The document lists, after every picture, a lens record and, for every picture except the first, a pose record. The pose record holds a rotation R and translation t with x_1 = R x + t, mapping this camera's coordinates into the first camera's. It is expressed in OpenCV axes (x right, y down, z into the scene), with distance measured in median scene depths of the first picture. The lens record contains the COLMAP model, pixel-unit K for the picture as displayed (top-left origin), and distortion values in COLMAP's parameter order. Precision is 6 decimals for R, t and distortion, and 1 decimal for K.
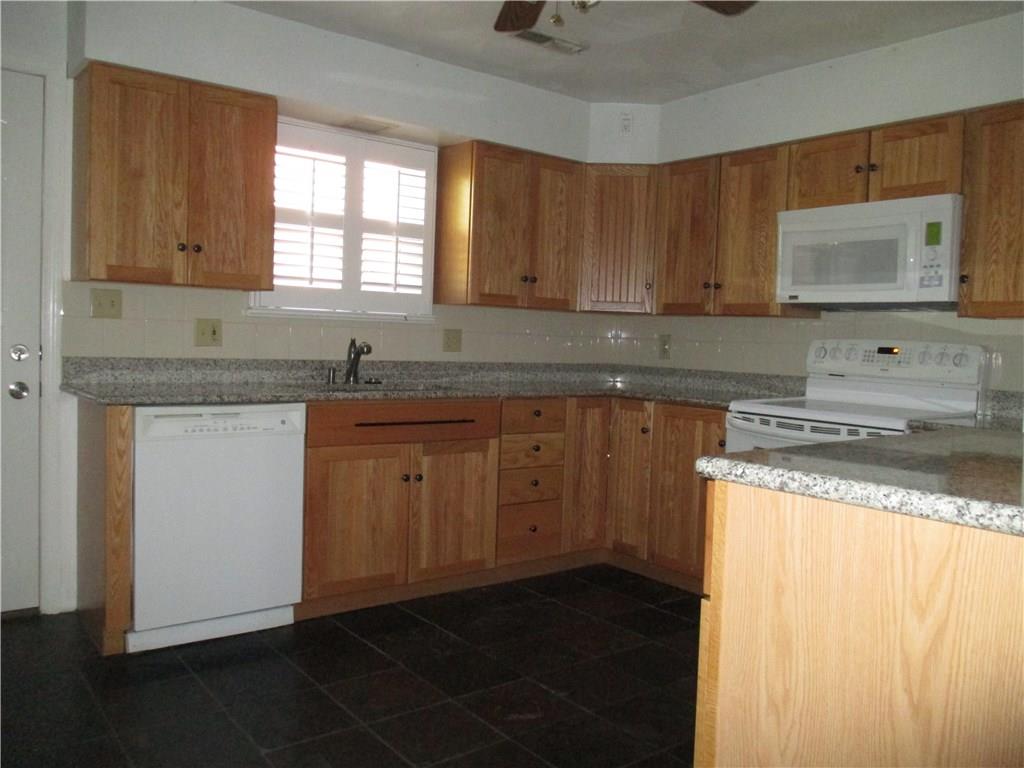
lens RADIAL K [[852.8, 0, 513.6], [0, 852.8, 381.5], [0, 0, 1]] dist [-0.019356, -0.023697]
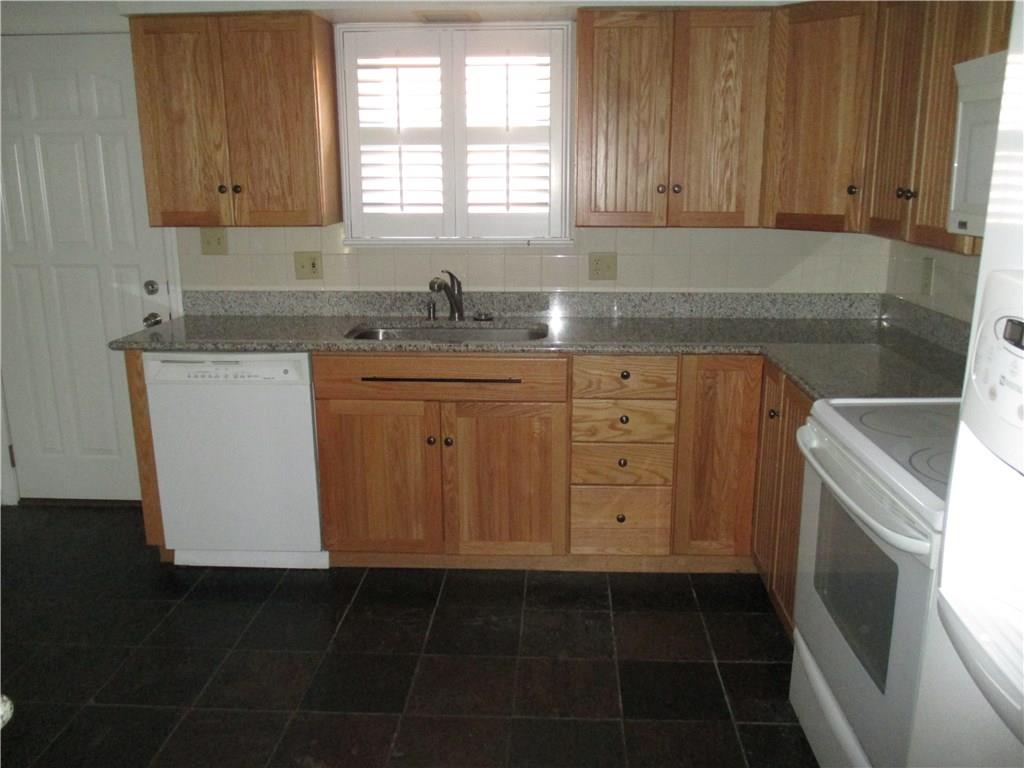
lens RADIAL K [[852.8, 0, 510.5], [0, 852.8, 383.2], [0, 0, 1]] dist [-0.019356, -0.023697]
pose [[0.754618, 0.113674, -0.646243, 0.484231], [-0.003695, 0.985600, 0.169052, -0.091522], [0.656154, -0.125182, 0.744172, 0.396632]]
